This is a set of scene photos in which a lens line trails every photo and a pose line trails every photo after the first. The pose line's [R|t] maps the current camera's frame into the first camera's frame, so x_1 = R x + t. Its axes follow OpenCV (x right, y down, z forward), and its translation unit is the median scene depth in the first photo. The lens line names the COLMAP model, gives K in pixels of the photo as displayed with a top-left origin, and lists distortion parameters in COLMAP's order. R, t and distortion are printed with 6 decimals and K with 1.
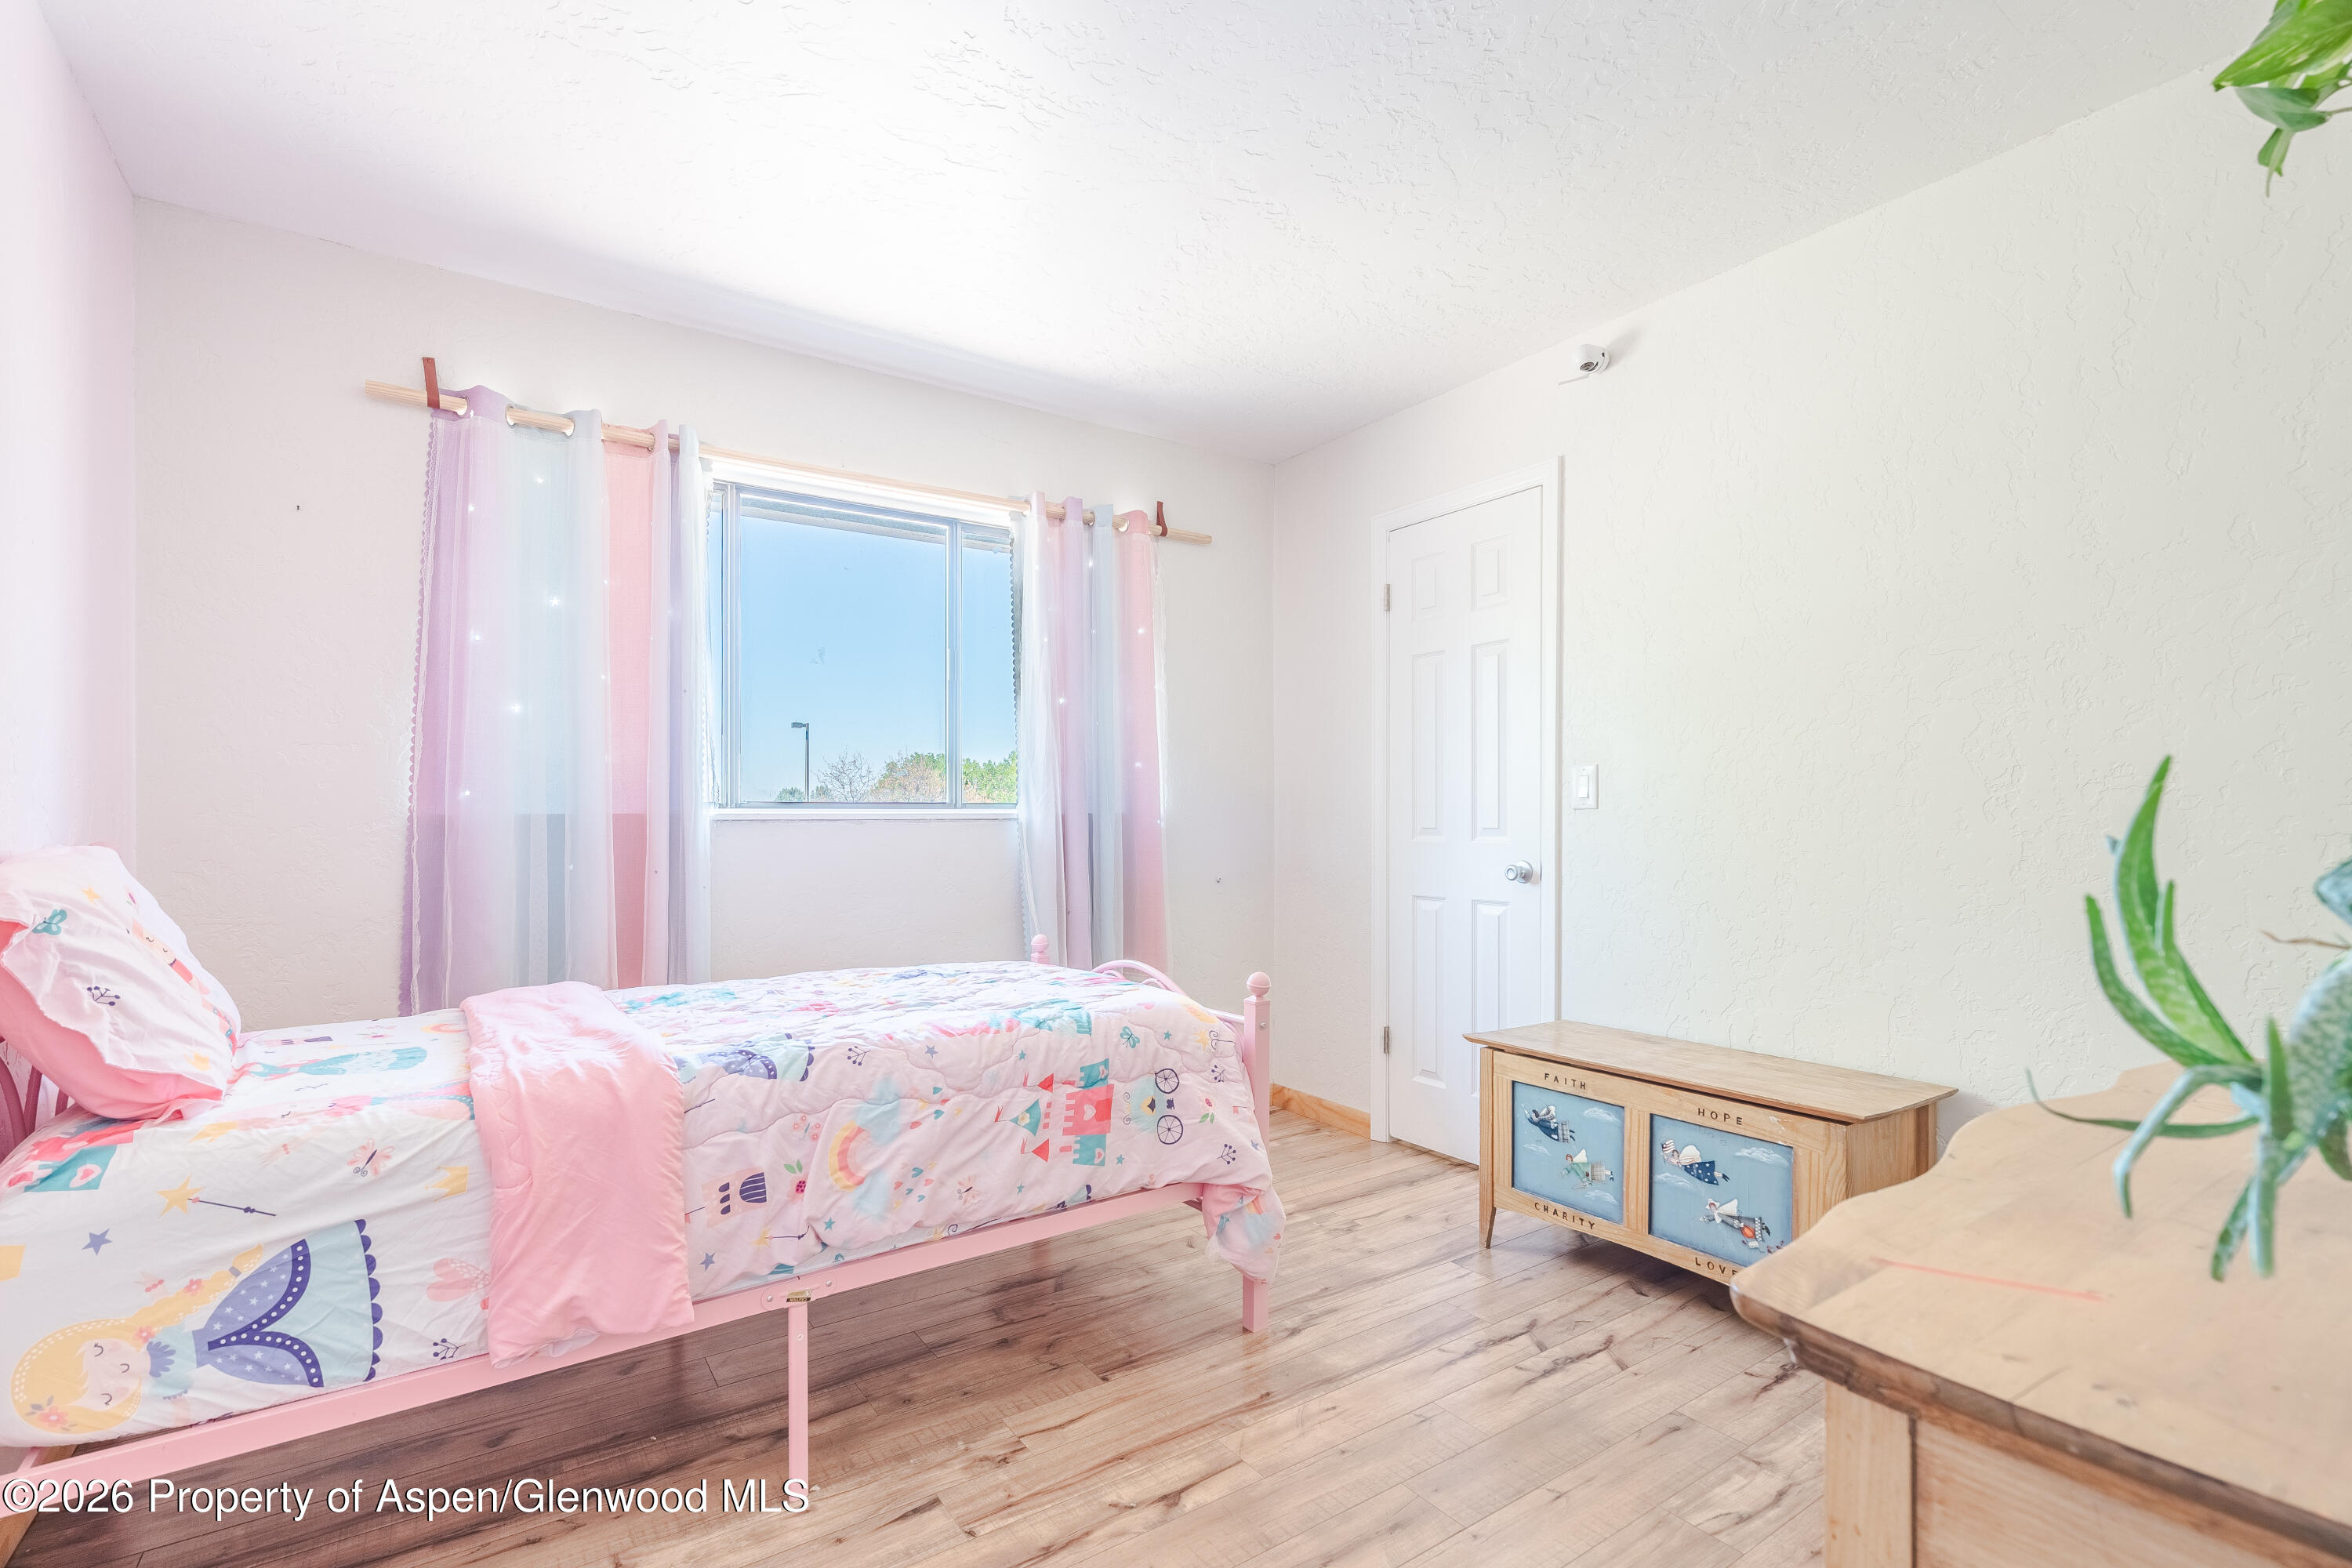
lens RADIAL K [[1064.0, 0, 1196.5], [0, 1064.0, 804.4], [0, 0, 1]] dist [-0.005870, 0.001633]
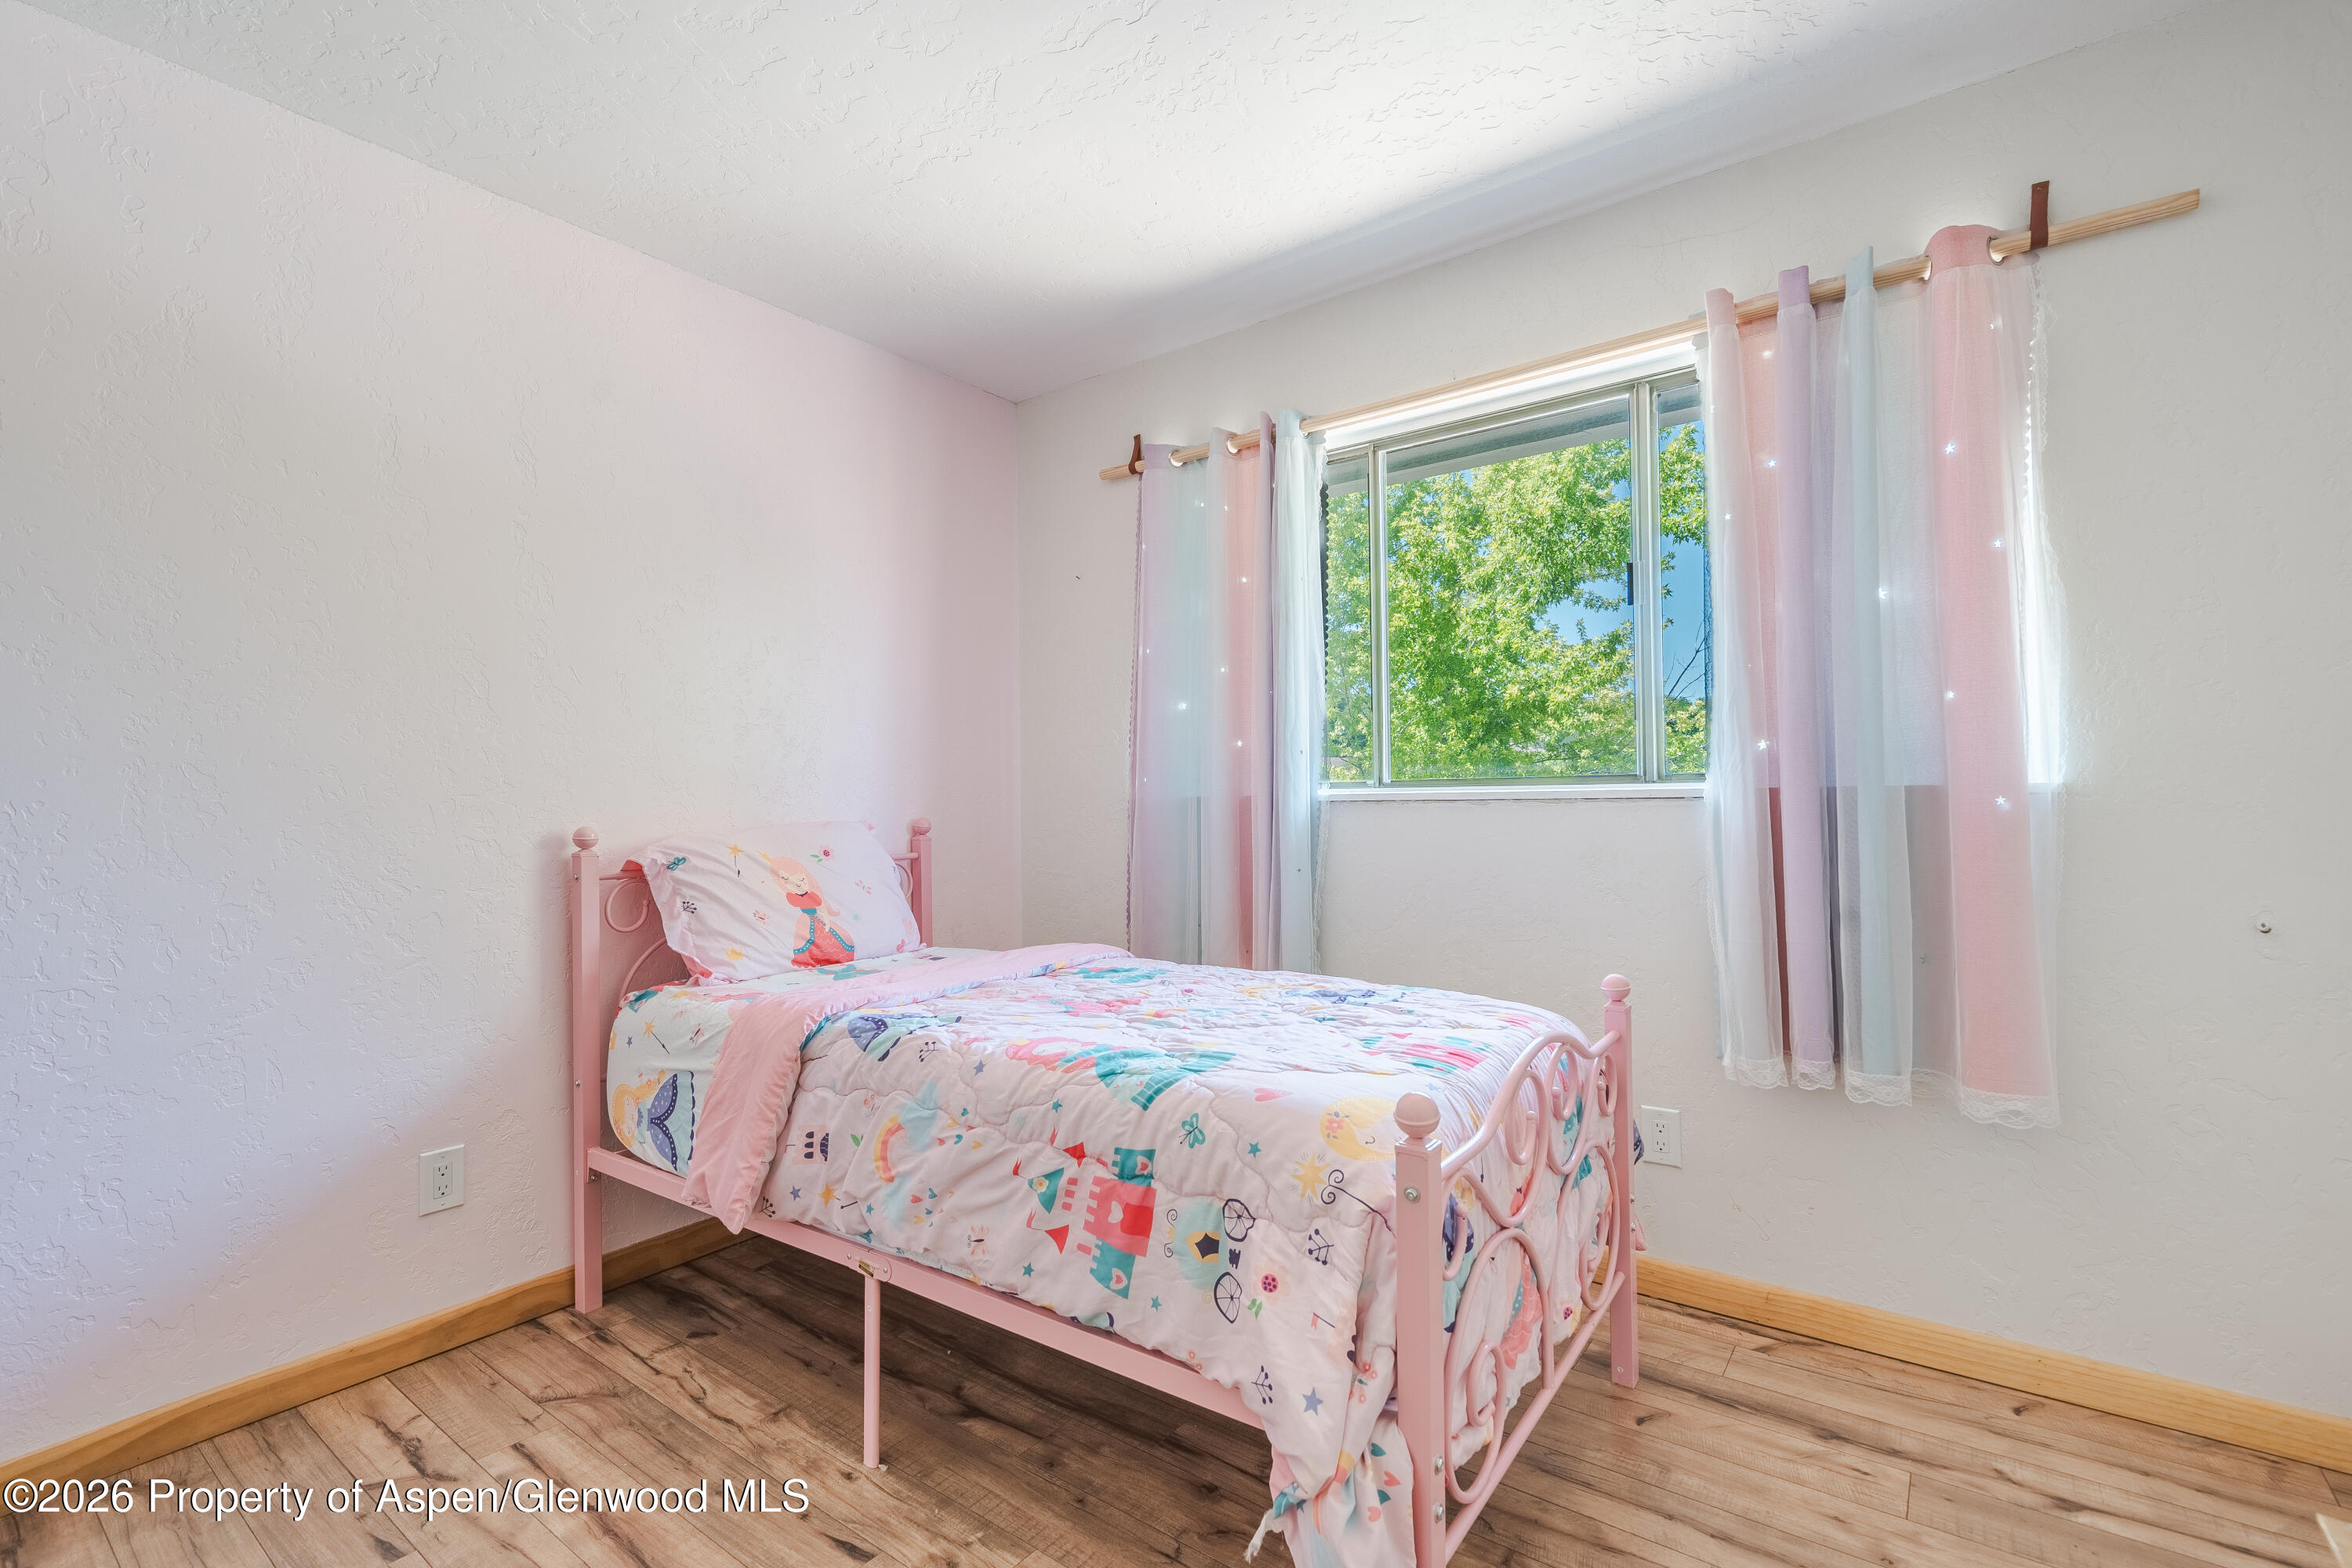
lens RADIAL K [[1064.0, 0, 1188.0], [0, 1064.0, 779.6], [0, 0, 1]] dist [-0.005870, 0.001633]
pose [[0.308734, -0.022115, -0.950891, 0.621015], [0.020041, 0.999659, -0.016743, 0.010268], [0.950937, -0.013888, 0.309072, 0.855013]]
